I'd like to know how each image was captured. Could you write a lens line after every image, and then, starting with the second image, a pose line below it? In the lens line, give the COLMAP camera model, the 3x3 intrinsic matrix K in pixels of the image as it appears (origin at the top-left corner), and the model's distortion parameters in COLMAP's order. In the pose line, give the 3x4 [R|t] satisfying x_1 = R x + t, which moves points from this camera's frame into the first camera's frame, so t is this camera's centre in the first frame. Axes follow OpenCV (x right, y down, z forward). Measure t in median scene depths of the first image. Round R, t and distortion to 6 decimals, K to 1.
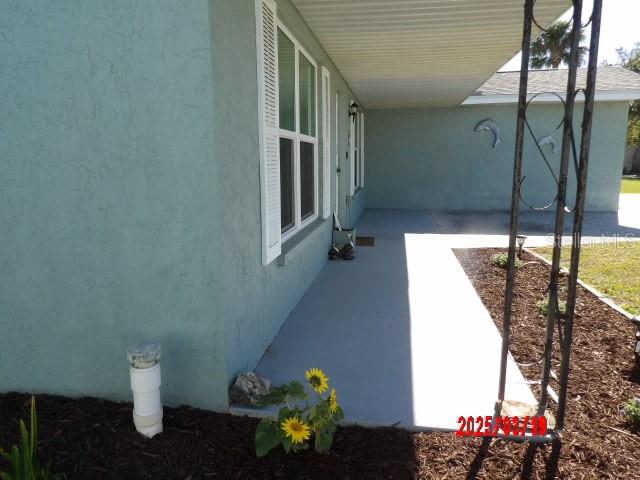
lens RADIAL K [[454.7, 0, 320.5], [0, 454.7, 242.3], [0, 0, 1]] dist [-0.014467, 0.014832]
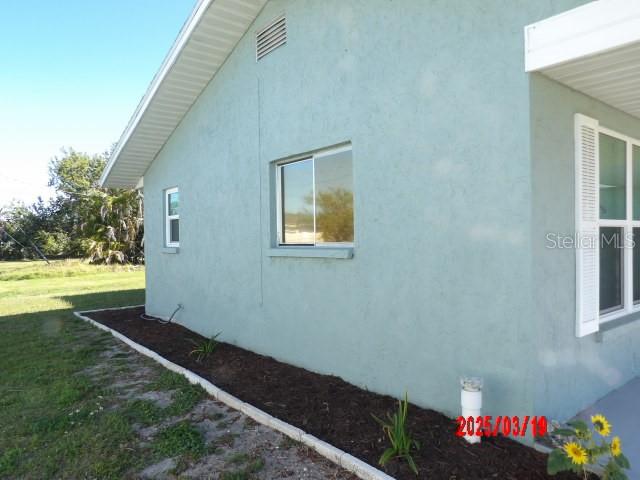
lens RADIAL K [[454.7, 0, 319.8], [0, 454.7, 243.1], [0, 0, 1]] dist [-0.014467, 0.014832]
pose [[0.750029, 0.005126, -0.661385, 0.200293], [-0.110592, 0.986864, -0.117766, 0.029578], [0.652093, 0.161472, 0.740744, -0.453802]]
